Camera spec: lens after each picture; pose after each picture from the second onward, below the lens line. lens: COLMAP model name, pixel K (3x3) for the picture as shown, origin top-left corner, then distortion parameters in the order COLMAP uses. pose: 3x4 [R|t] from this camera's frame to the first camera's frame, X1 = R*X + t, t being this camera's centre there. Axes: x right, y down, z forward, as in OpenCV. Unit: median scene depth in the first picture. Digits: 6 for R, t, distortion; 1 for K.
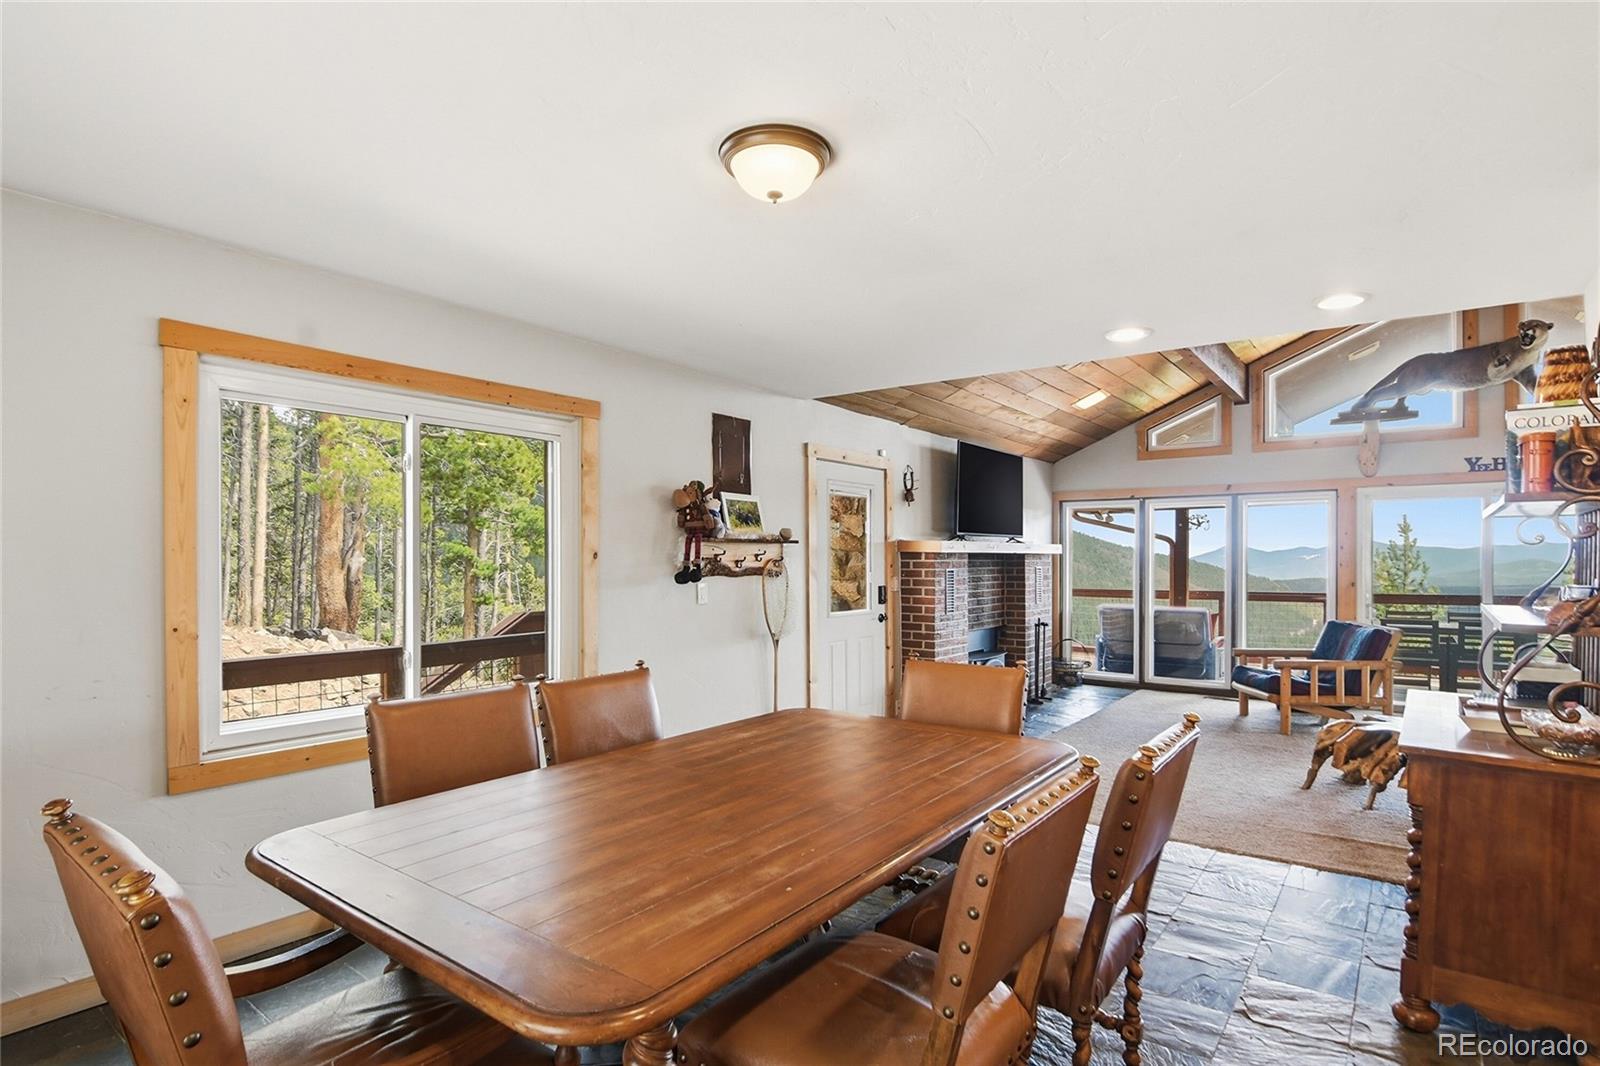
lens RADIAL K [[813.8, 0, 784.8], [0, 813.8, 562.2], [0, 0, 1]] dist [-0.010190, -0.006473]
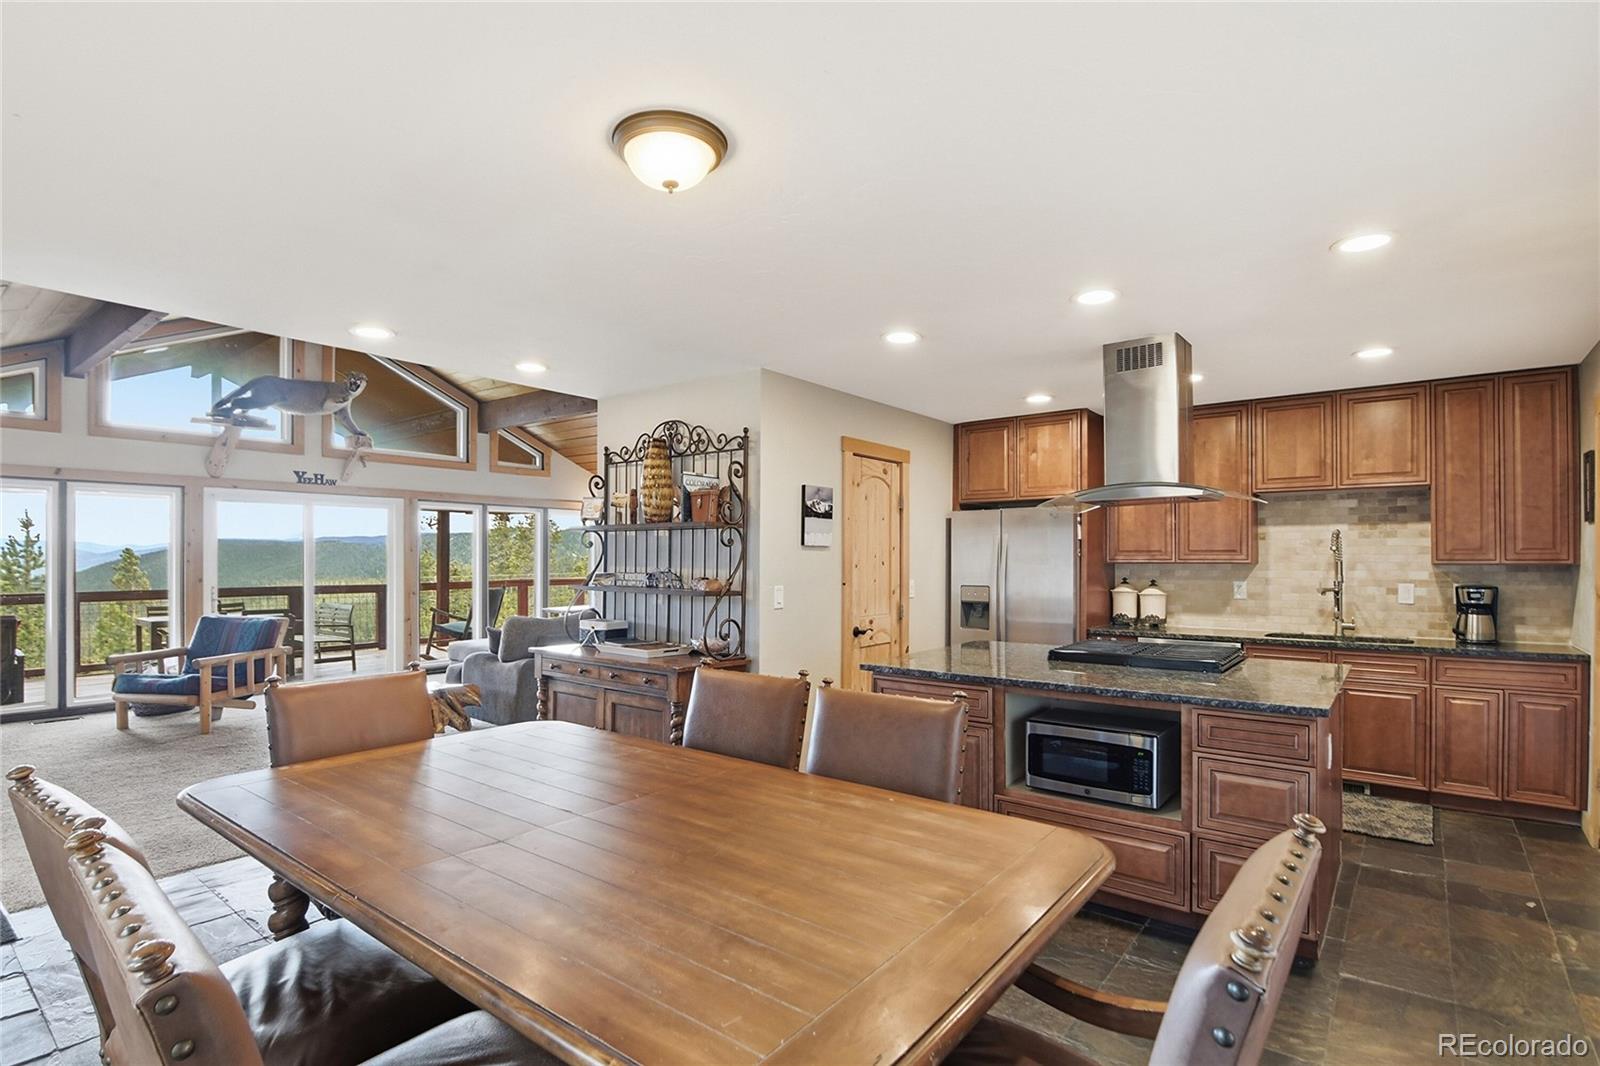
lens RADIAL K [[791.0, 0, 776.9], [0, 791.0, 557.0], [0, 0, 1]] dist [-0.005748, -0.011337]
pose [[0.026694, 0.001240, 0.999643, -0.309501], [0.001174, 0.999999, -0.001272, -0.000277], [-0.999643, 0.001208, 0.026693, 0.271918]]
